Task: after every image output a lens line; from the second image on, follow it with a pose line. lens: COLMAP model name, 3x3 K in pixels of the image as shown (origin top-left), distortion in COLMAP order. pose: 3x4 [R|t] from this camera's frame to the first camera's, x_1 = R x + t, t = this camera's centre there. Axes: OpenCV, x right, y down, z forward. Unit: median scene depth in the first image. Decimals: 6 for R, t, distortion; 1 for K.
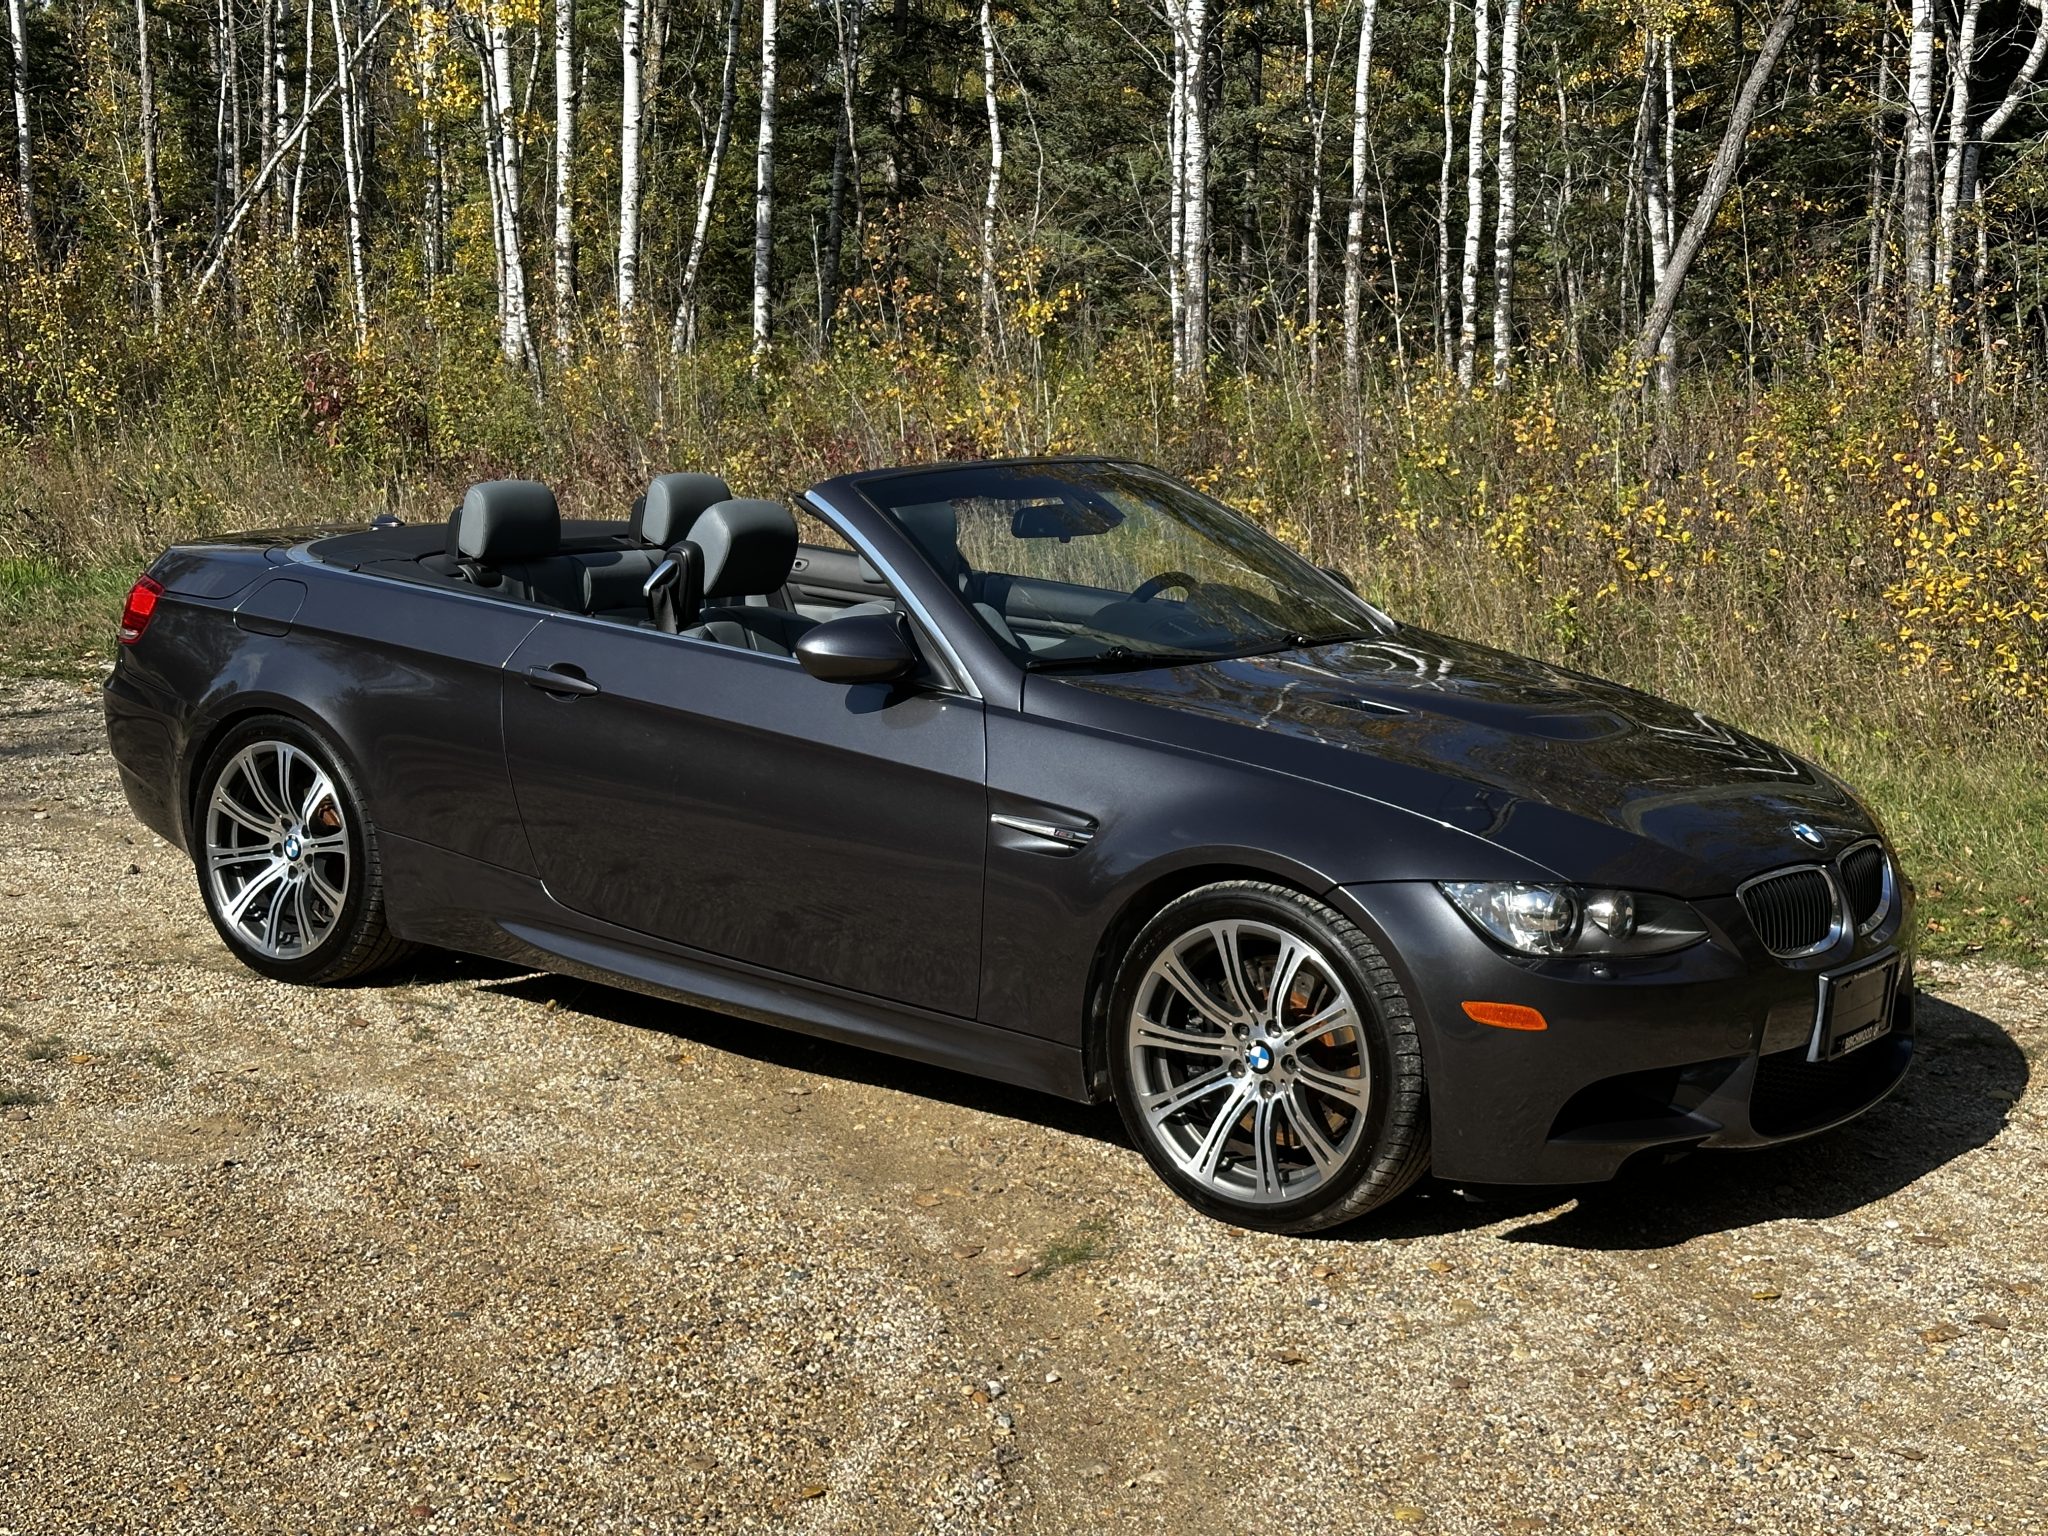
lens RADIAL K [[2963.9, 0, 1131.8], [0, 2963.9, 763.2], [0, 0, 1]] dist [0.159977, -0.170575]
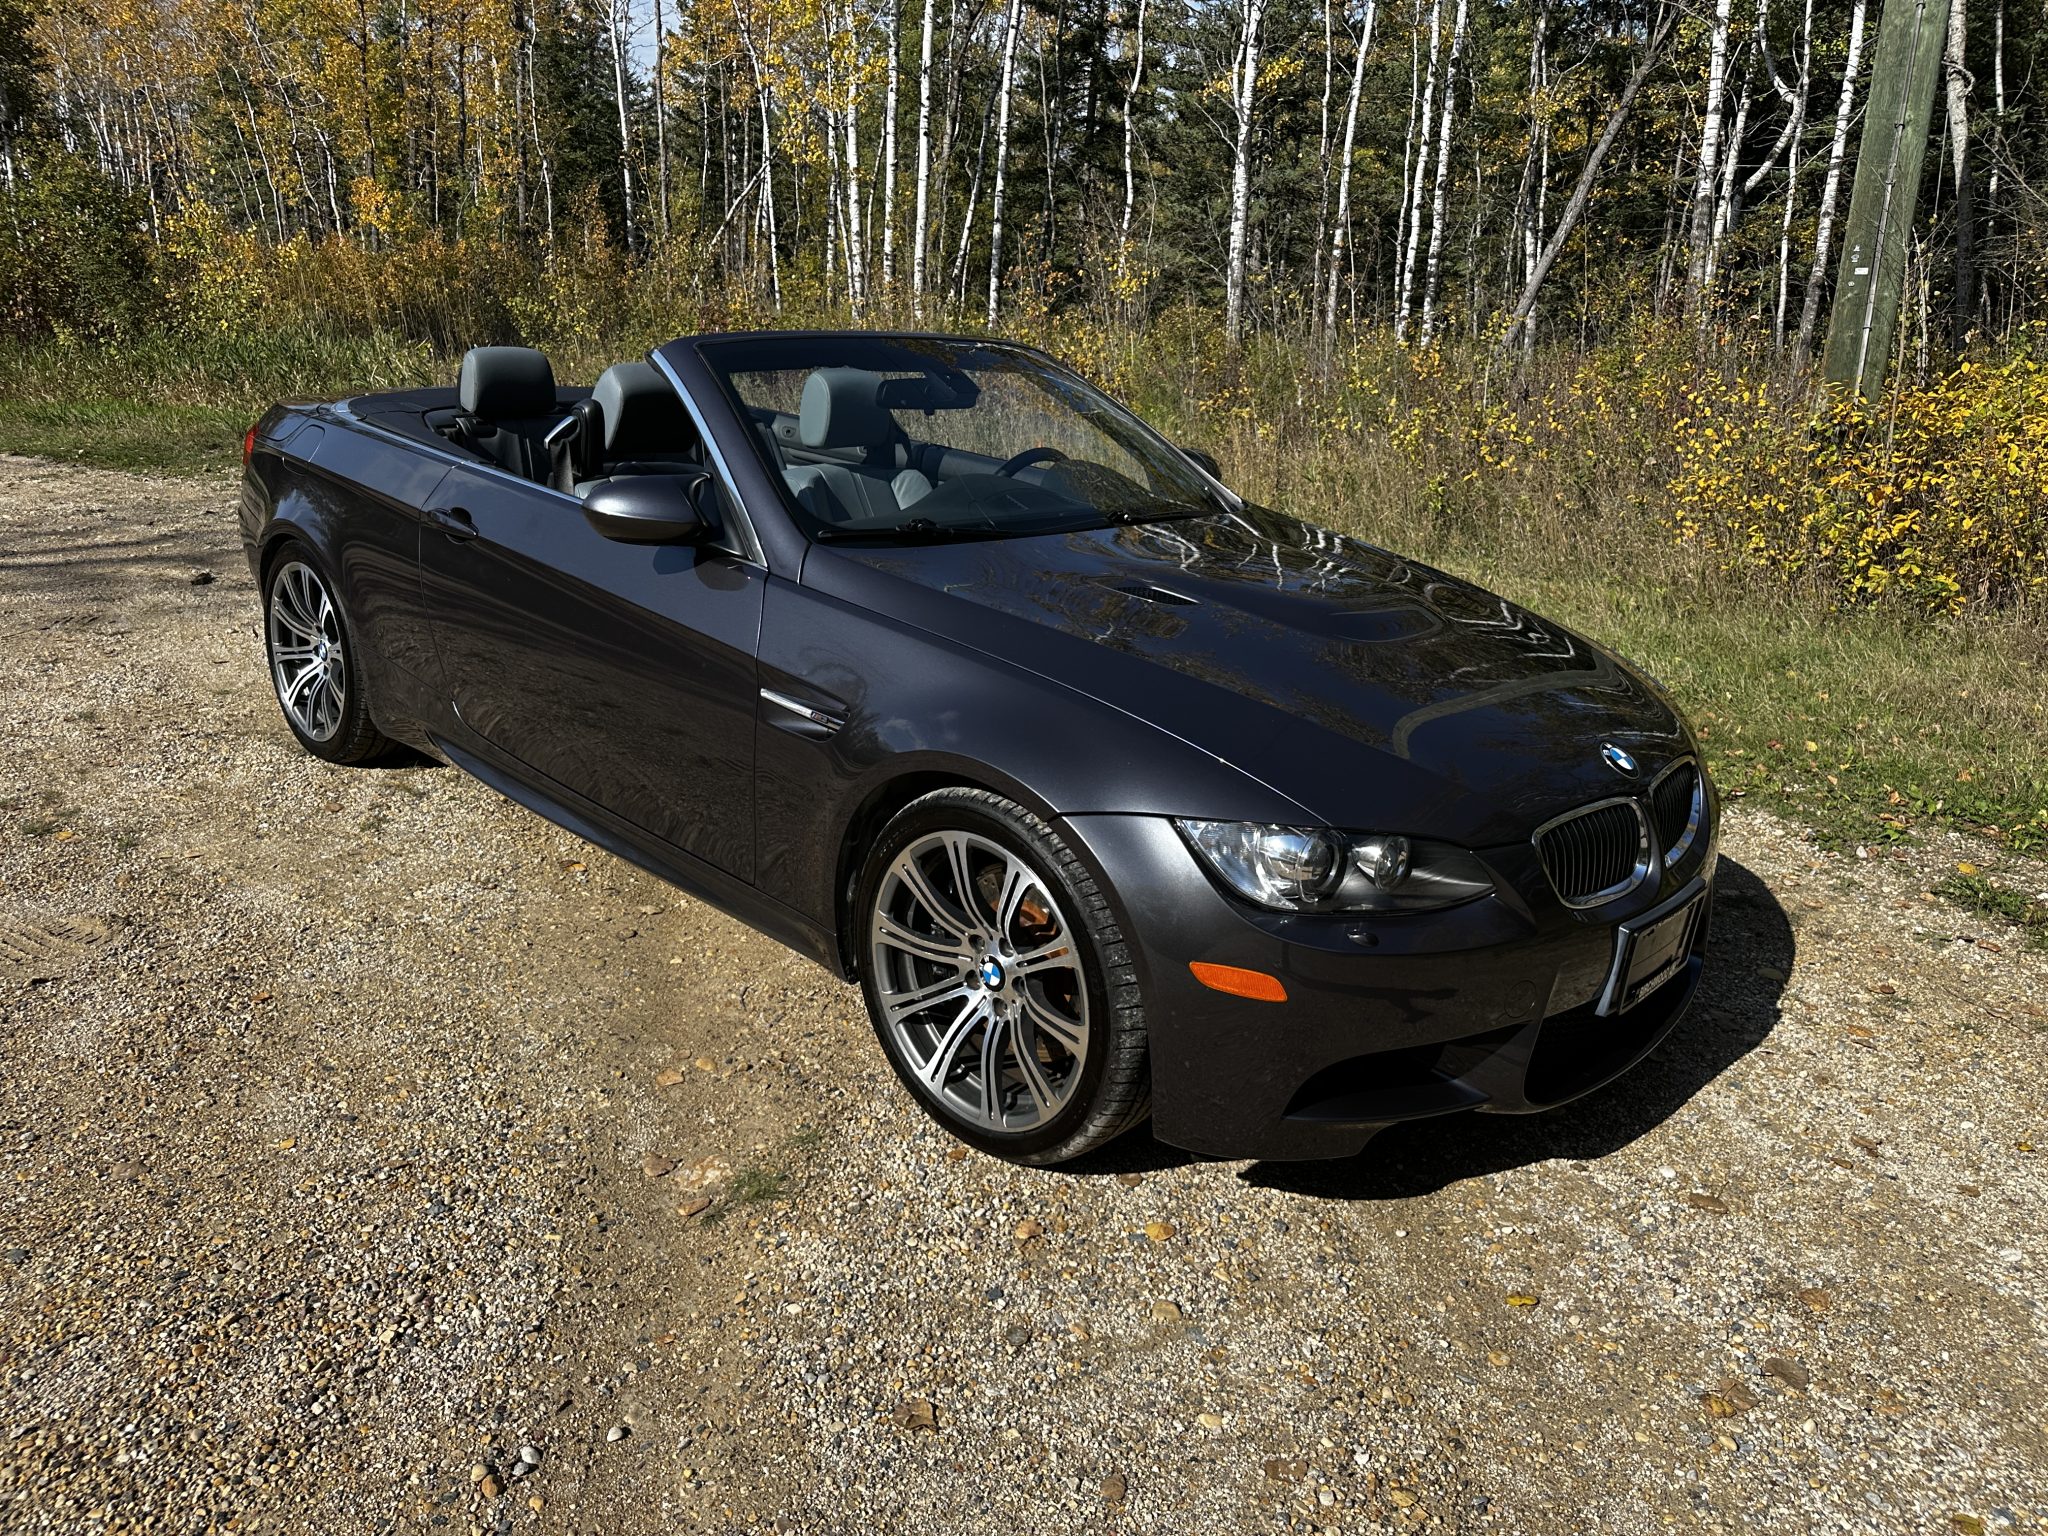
lens RADIAL K [[1724.4, 0, 991.2], [0, 1724.4, 798.5], [0, 0, 1]] dist [0.097708, -0.207683]
pose [[0.993049, 0.057907, -0.102471, 0.087452], [-0.043651, 0.989710, 0.136265, -0.027342], [0.109308, -0.130845, 0.985359, 0.432818]]
